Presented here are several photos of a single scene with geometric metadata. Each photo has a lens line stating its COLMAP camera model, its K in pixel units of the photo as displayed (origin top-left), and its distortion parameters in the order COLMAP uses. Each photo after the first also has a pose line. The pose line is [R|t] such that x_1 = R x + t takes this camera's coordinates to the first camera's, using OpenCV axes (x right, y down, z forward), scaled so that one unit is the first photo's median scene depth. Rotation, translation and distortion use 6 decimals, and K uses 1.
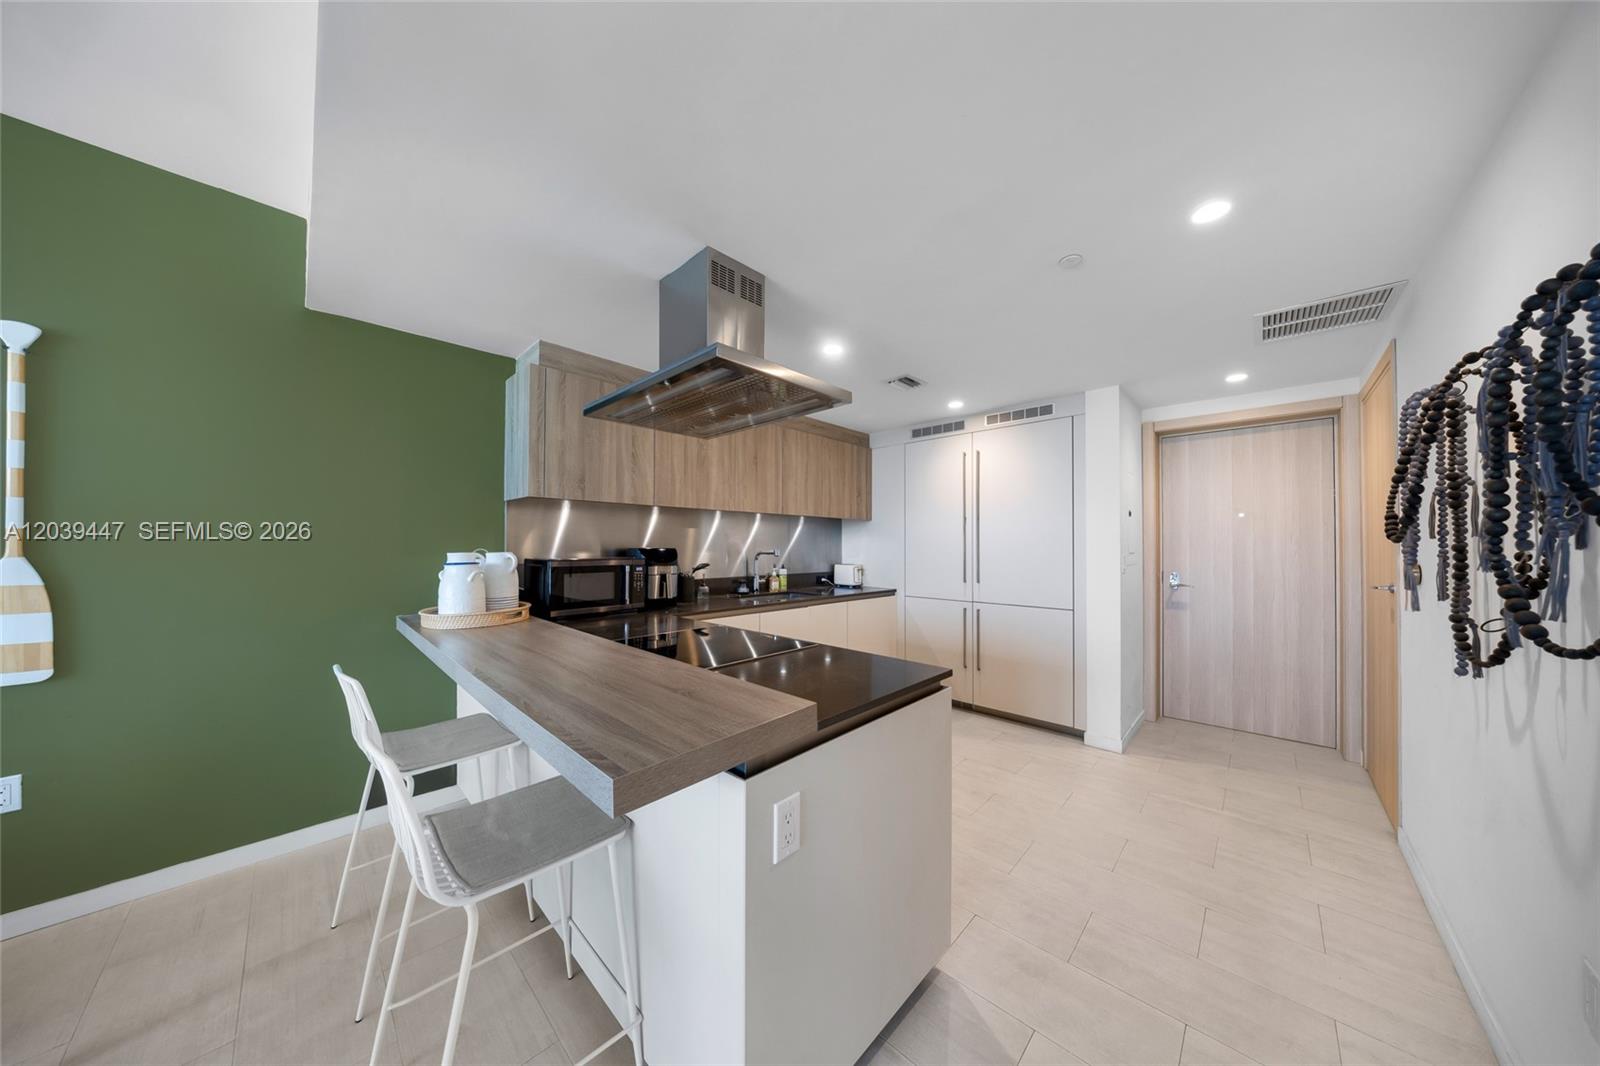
lens RADIAL K [[495.6, 0, 802.0], [0, 495.6, 542.2], [0, 0, 1]] dist [-0.004083, -0.000942]
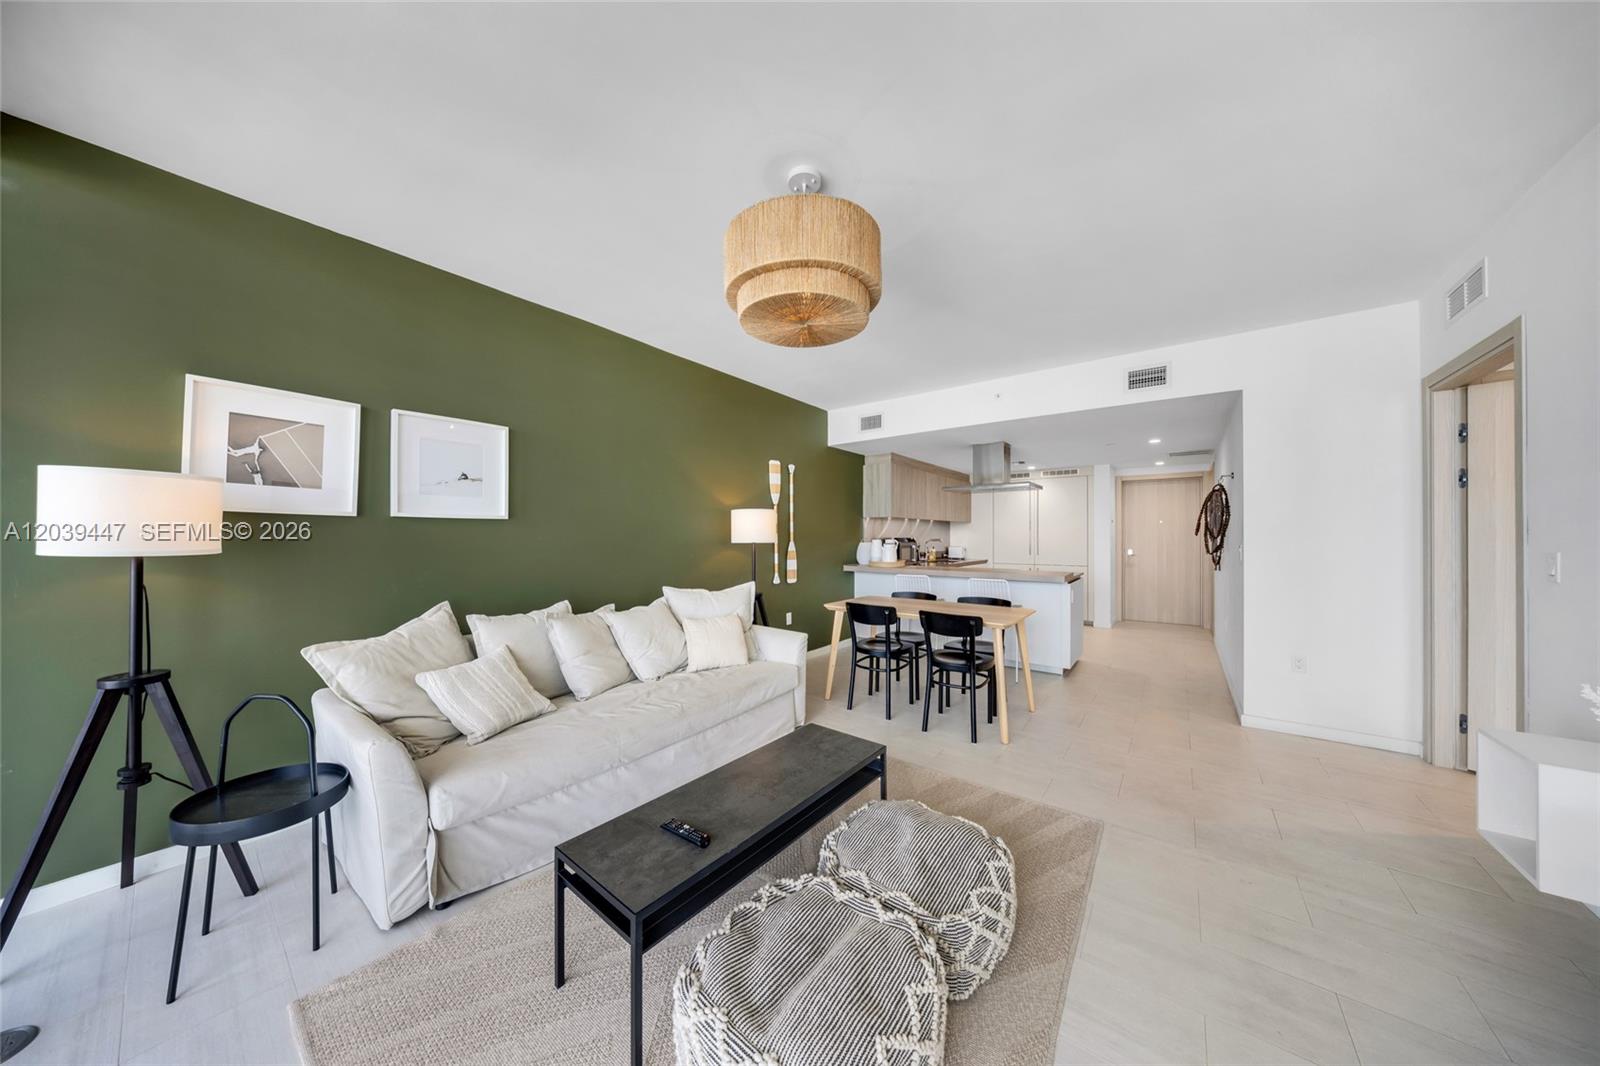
lens RADIAL K [[495.6, 0, 795.4], [0, 495.6, 531.9], [0, 0, 1]] dist [-0.004083, -0.000942]
pose [[0.995139, -0.006137, 0.098293, -0.780272], [0.006907, 0.999948, -0.007499, -0.001682], [-0.098242, 0.008142, 0.995129, -0.851291]]
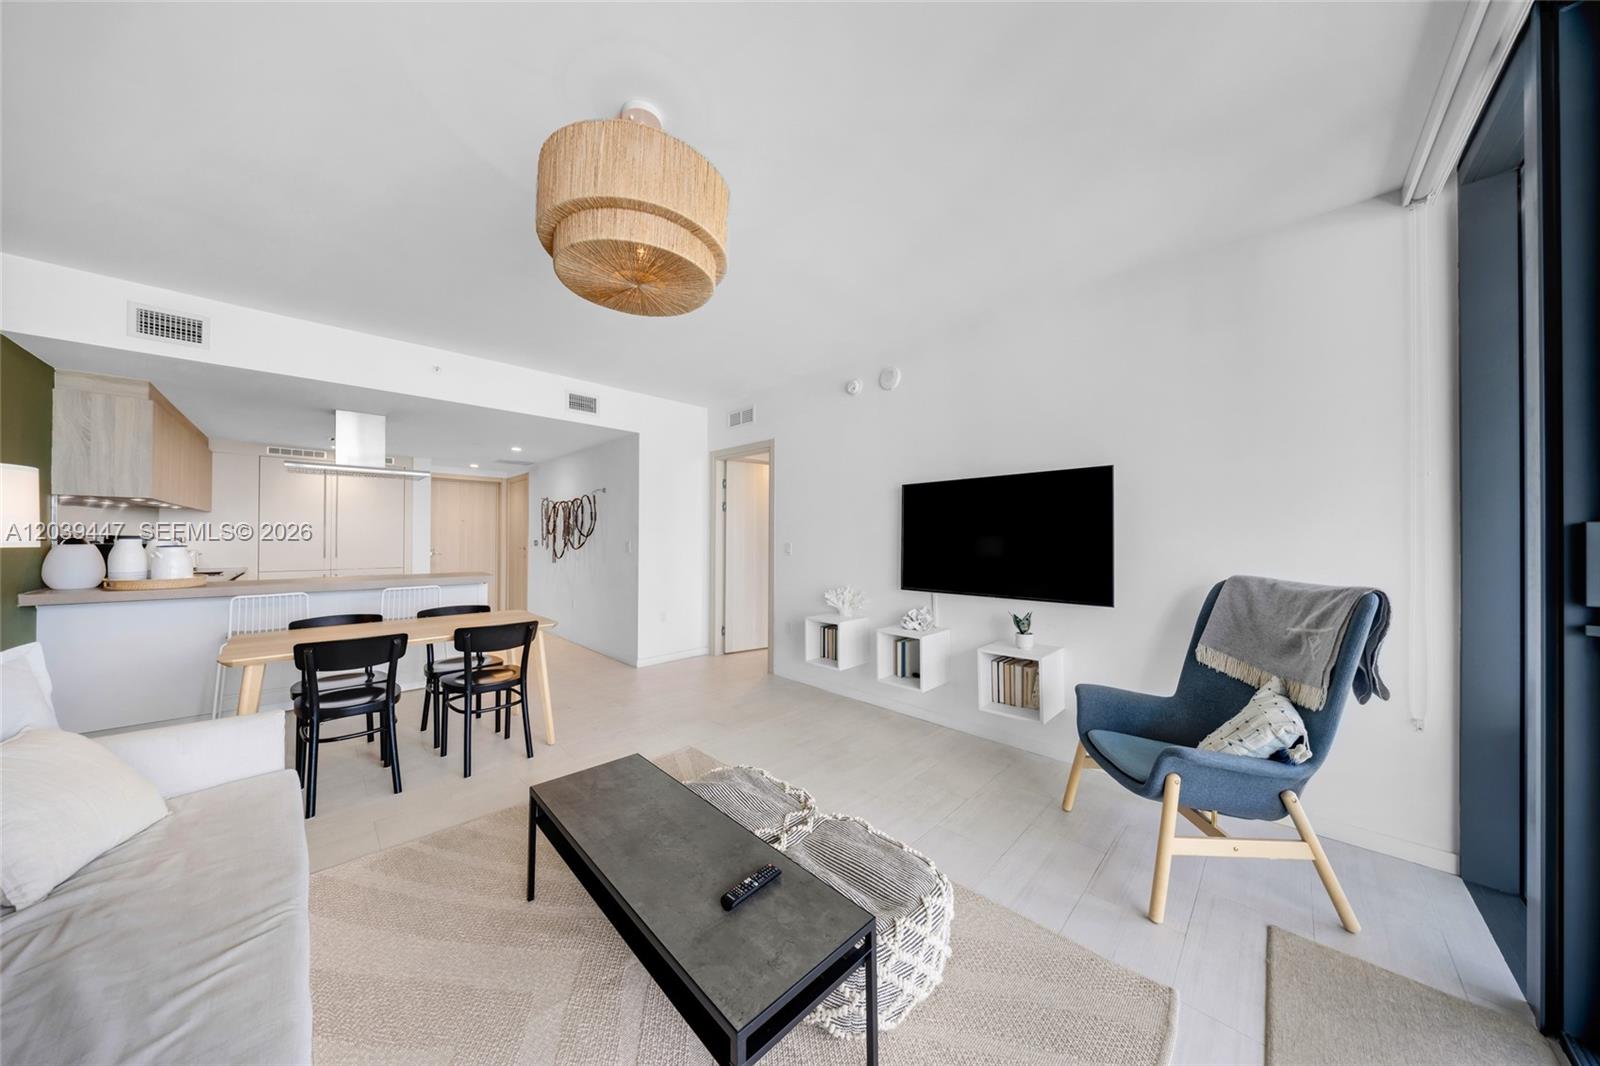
lens RADIAL K [[495.6, 0, 801.5], [0, 495.6, 531.9], [0, 0, 1]] dist [-0.004083, -0.000942]
pose [[0.019335, 0.002818, 0.999809, -1.145861], [-0.004782, 0.999985, -0.002726, -0.002540], [-0.999802, -0.004728, 0.019348, -0.502656]]
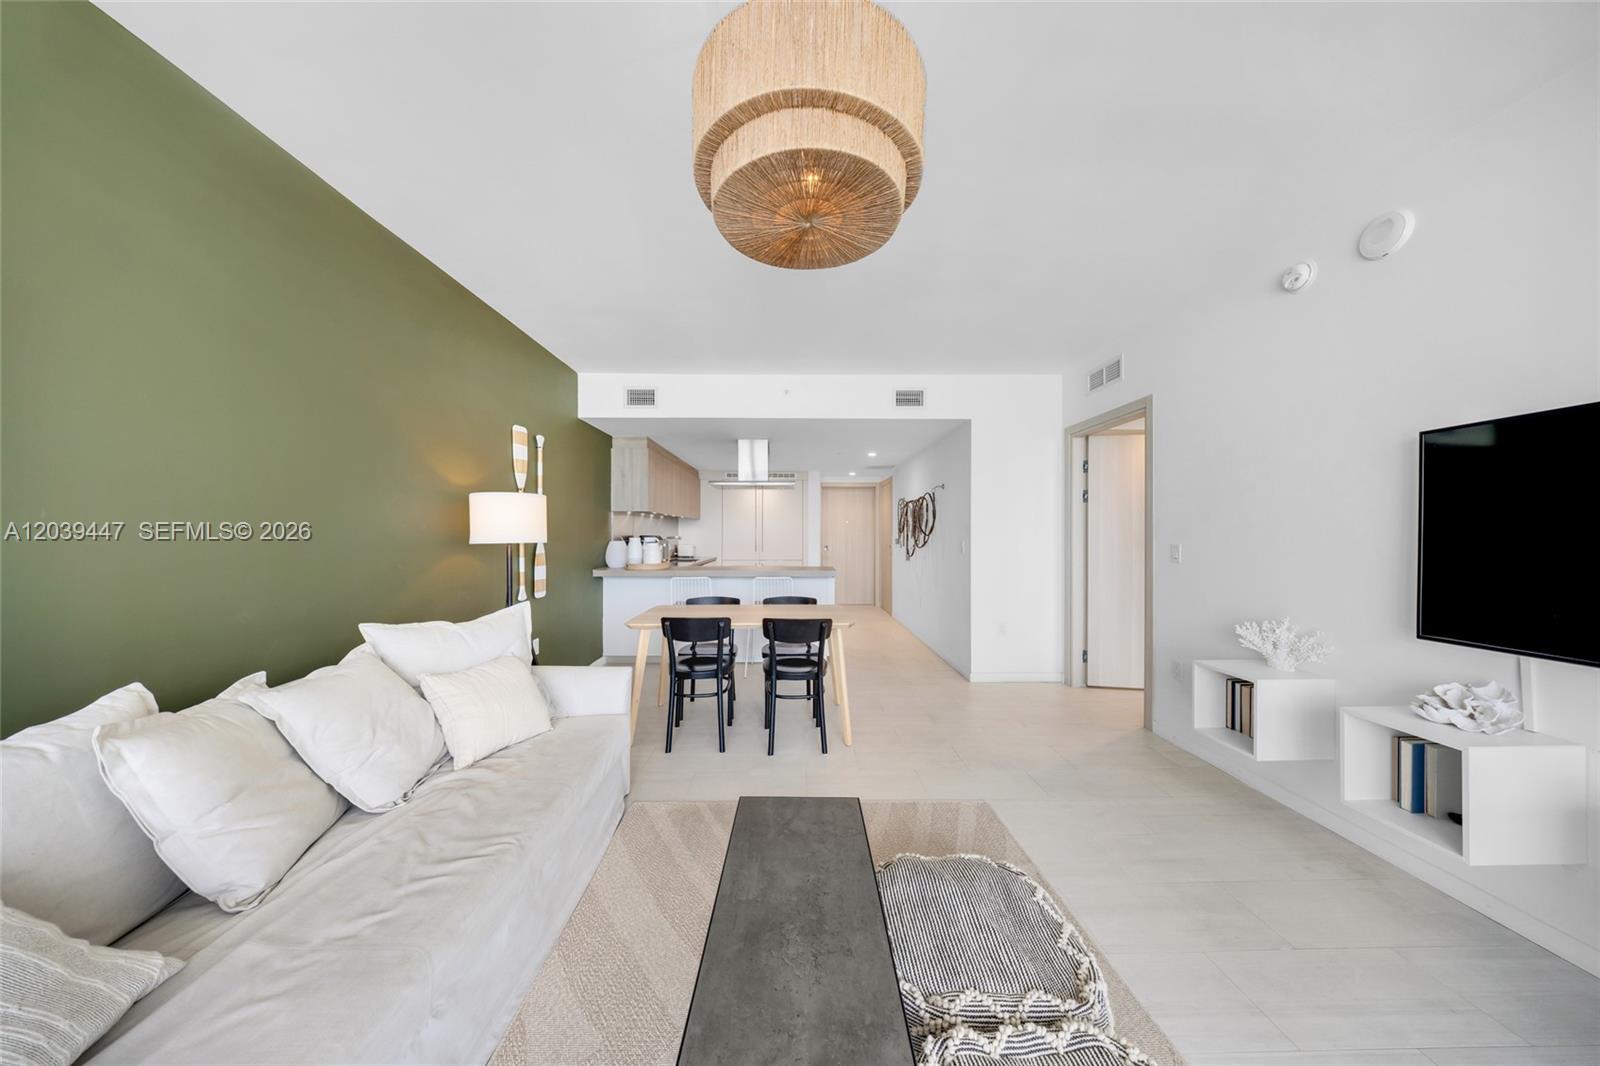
lens RADIAL K [[495.6, 0, 798.1], [0, 495.6, 533.8], [0, 0, 1]] dist [-0.004083, -0.000942]
pose [[0.715994, -0.006056, 0.698080, -0.966673], [0.003580, 0.999981, 0.005003, -0.002582], [-0.698097, -0.001083, 0.716002, -0.592914]]
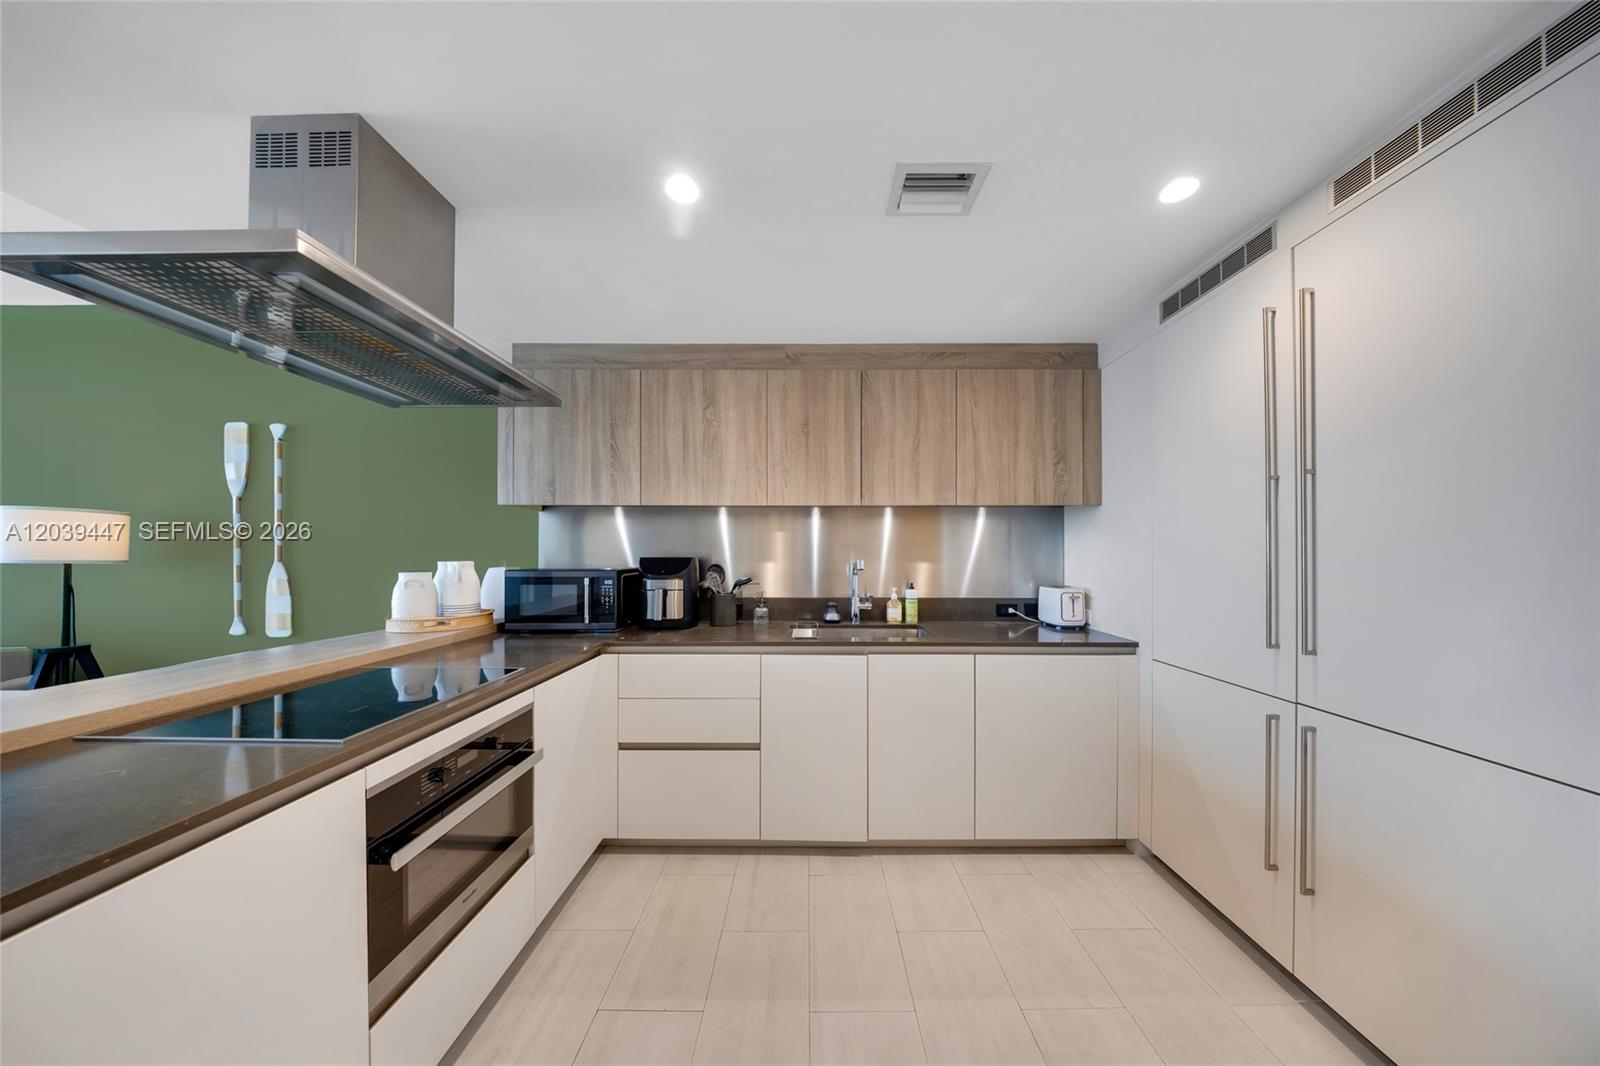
lens RADIAL K [[495.6, 0, 805.6], [0, 495.6, 549.1], [0, 0, 1]] dist [-0.004083, -0.000942]
pose [[0.681628, -0.009576, -0.731636, 0.361927], [0.007180, 0.999954, -0.006399, 0.004396], [0.731663, -0.000892, 0.681666, 0.482580]]
